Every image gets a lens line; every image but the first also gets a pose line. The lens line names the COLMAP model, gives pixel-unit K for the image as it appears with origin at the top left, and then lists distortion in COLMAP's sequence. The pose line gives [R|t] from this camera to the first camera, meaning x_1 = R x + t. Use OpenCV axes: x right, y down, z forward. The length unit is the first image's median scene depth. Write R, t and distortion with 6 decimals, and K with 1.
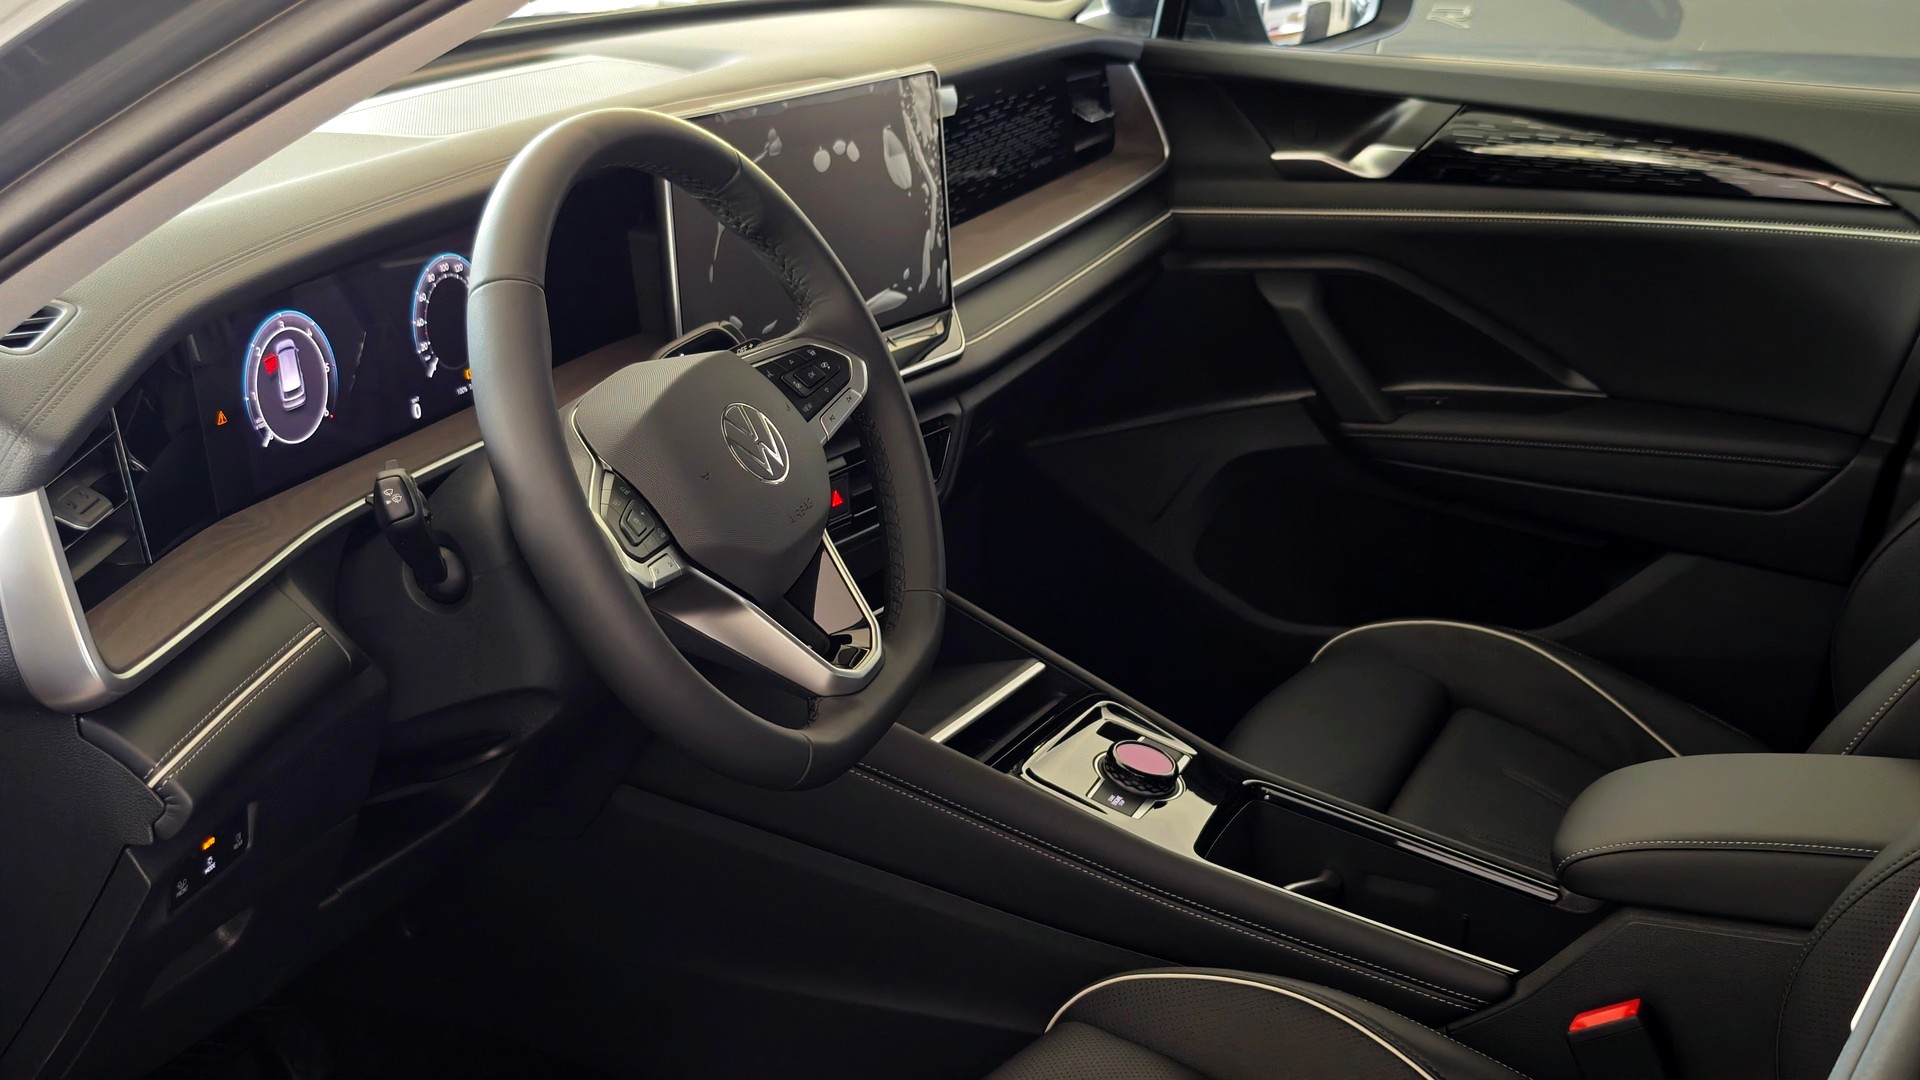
lens RADIAL K [[2642.2, 0, 959.7], [0, 2642.2, 552.0], [0, 0, 1]] dist [0.068152, 0.000000]
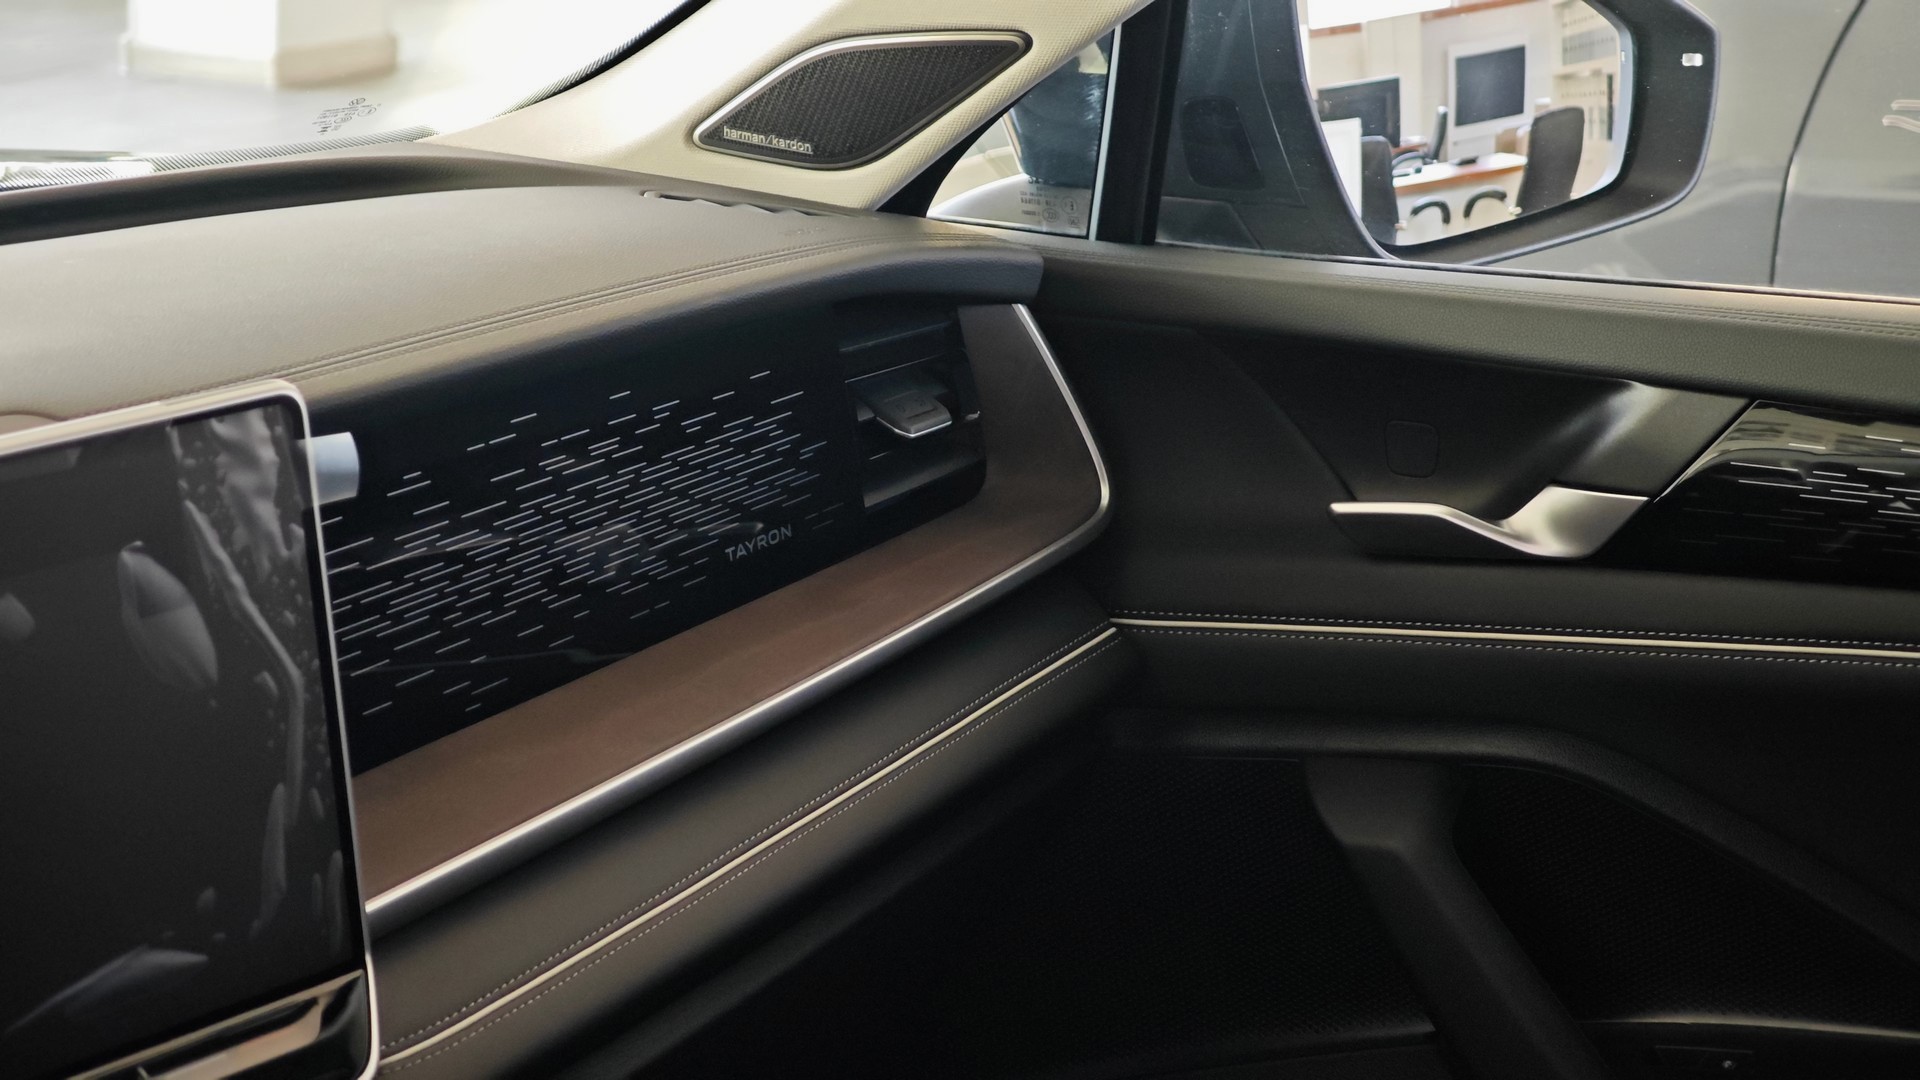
lens RADIAL K [[4100.4, 0, 961.9], [0, 4100.4, 543.3], [0, 0, 1]] dist [0.106357, 0.000000]
pose [[0.995165, -0.001757, -0.098202, 0.133729], [-0.006145, 0.996768, -0.080104, -0.094686], [0.098025, 0.080320, 0.991937, 0.334683]]
